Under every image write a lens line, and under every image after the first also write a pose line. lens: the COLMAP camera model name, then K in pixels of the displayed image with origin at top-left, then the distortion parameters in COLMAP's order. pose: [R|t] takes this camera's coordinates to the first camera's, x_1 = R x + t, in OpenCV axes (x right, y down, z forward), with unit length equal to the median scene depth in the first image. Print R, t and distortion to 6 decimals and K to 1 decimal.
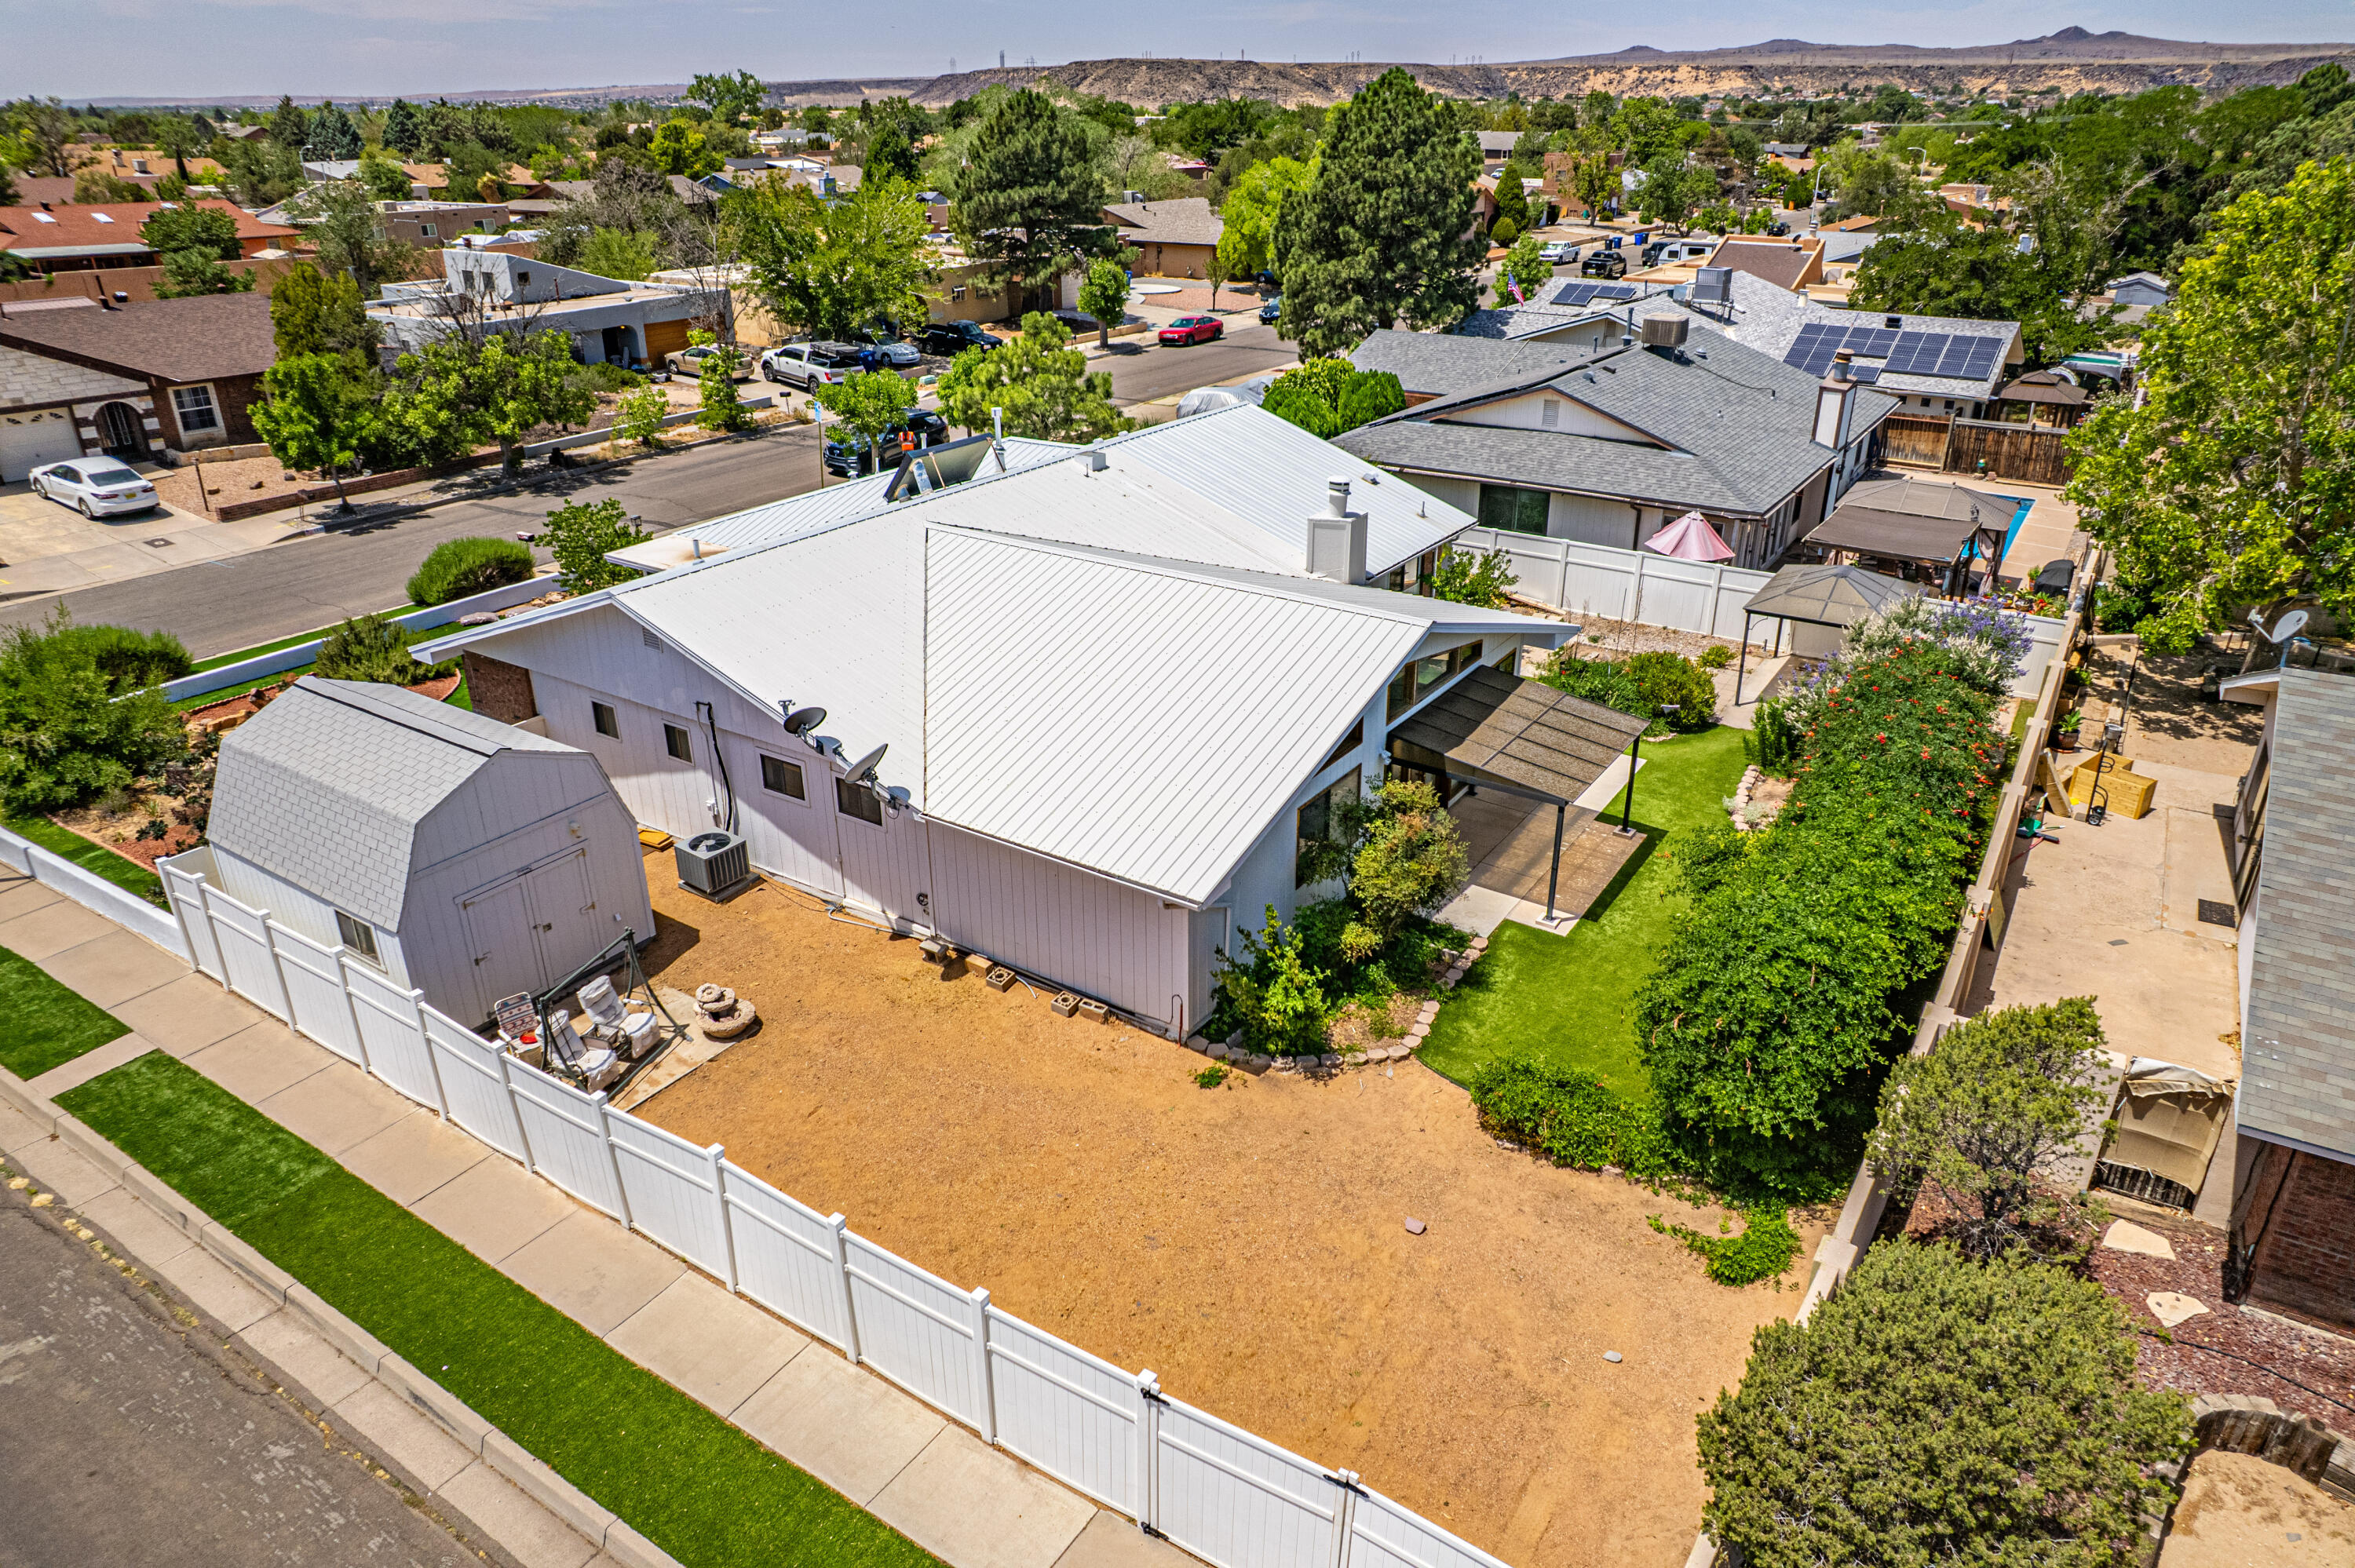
lens RADIAL K [[1500.3, 0, 1188.3], [0, 1500.3, 790.8], [0, 0, 1]] dist [-0.076860, 0.070173]
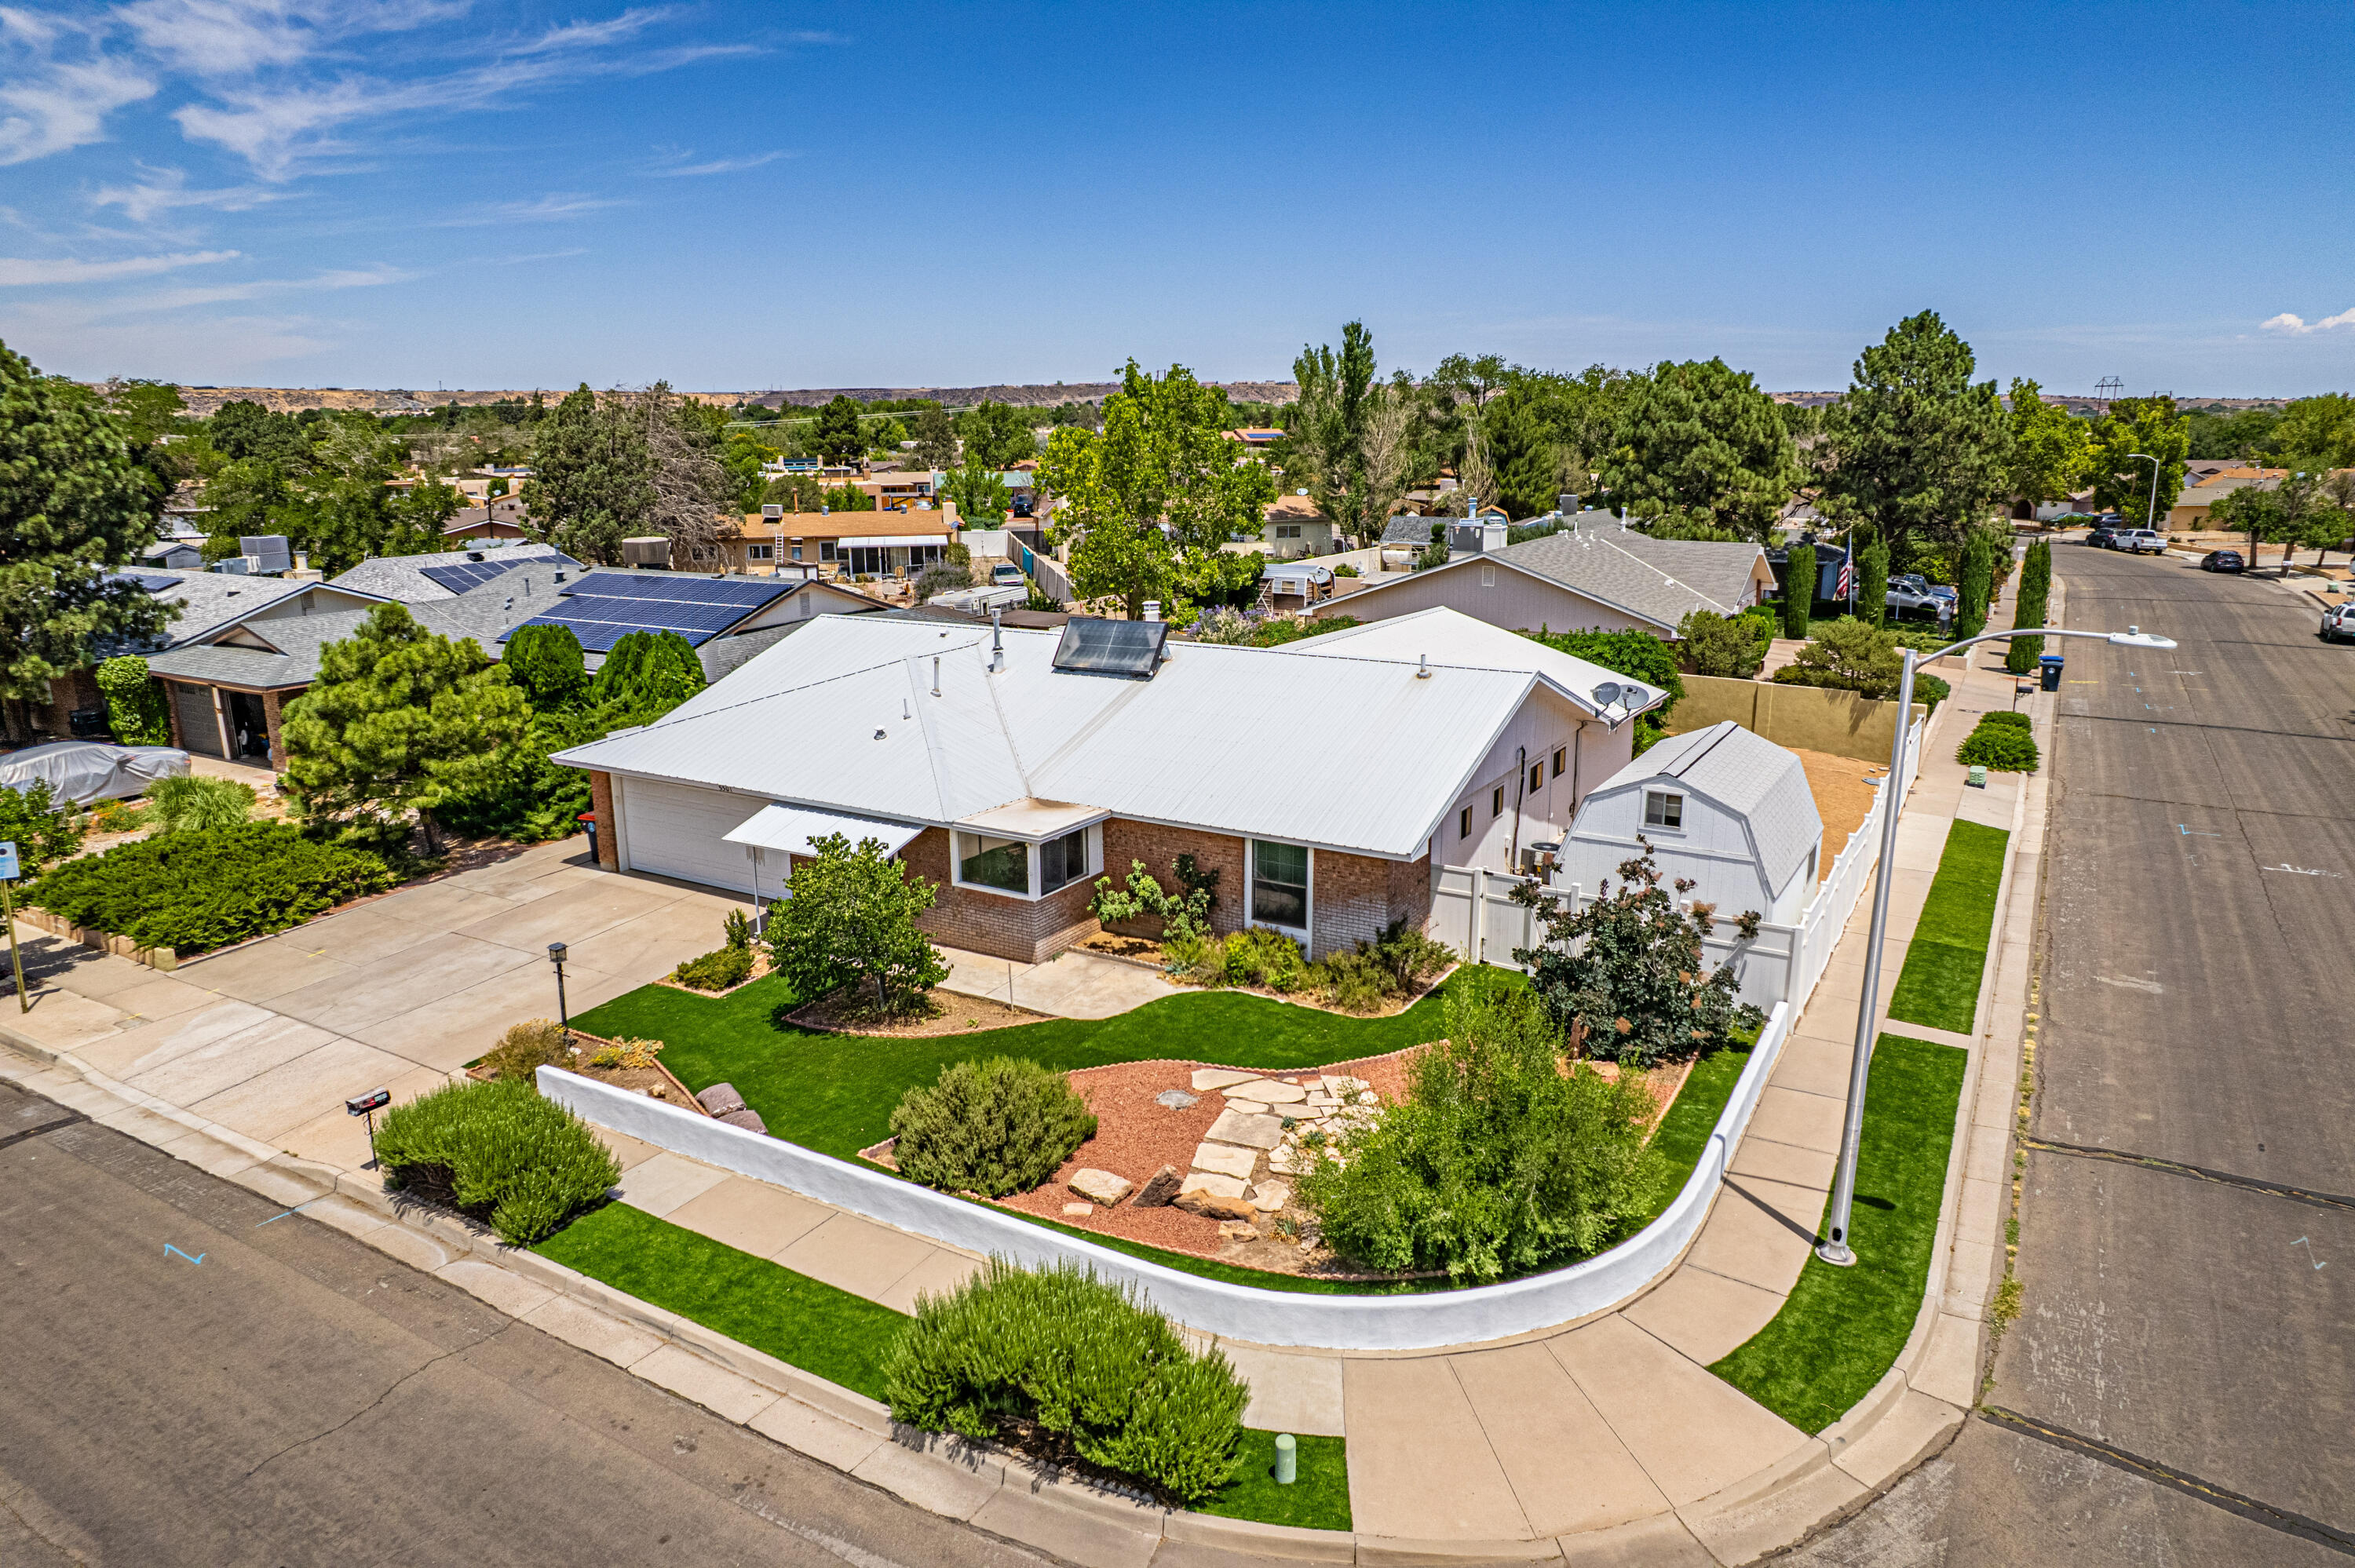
lens RADIAL K [[1500.3, 0, 1188.3], [0, 1500.3, 790.8], [0, 0, 1]] dist [-0.076860, 0.070173]
pose [[-0.042305, -0.240569, 0.969710, -1.147190], [0.425560, 0.873793, 0.235339, -0.329991], [-0.903941, 0.422626, 0.065411, 0.858771]]
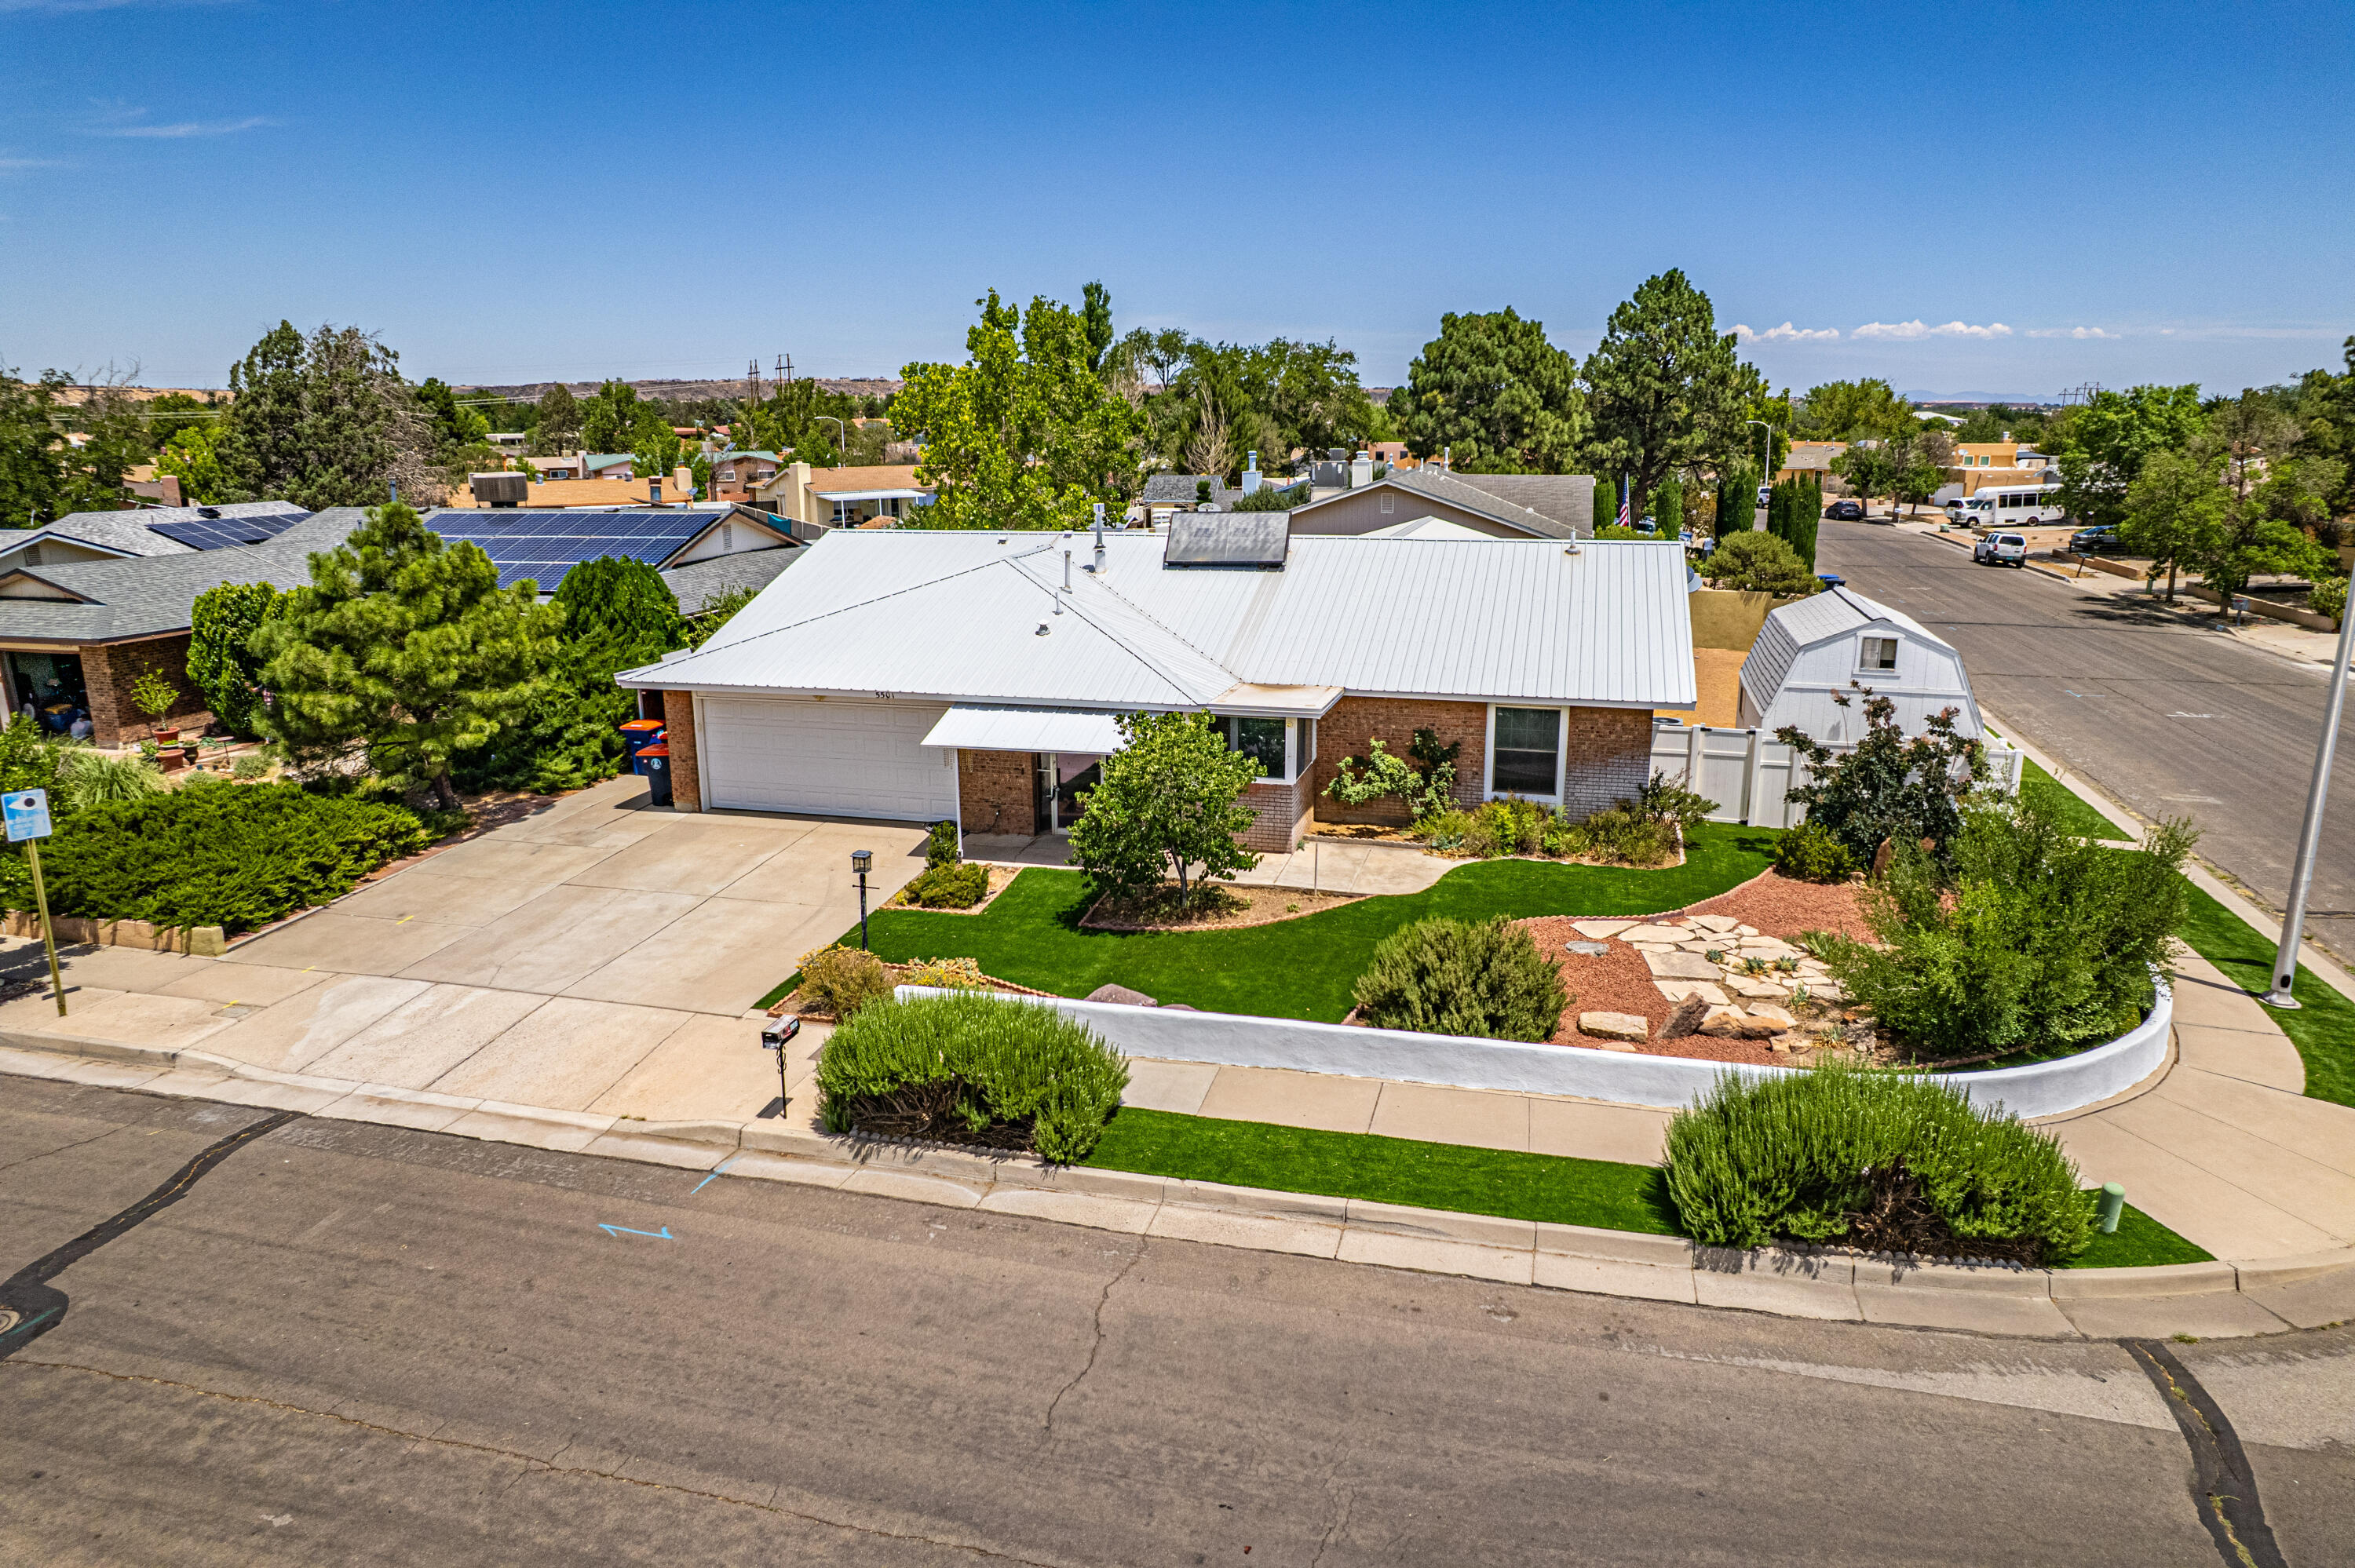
lens RADIAL K [[1500.3, 0, 1188.3], [0, 1500.3, 790.8], [0, 0, 1]] dist [-0.076860, 0.070173]
pose [[-0.313863, -0.229921, 0.921209, -1.058459], [0.403790, 0.845801, 0.348675, -0.407721], [-0.859327, 0.481411, -0.172626, 1.193059]]
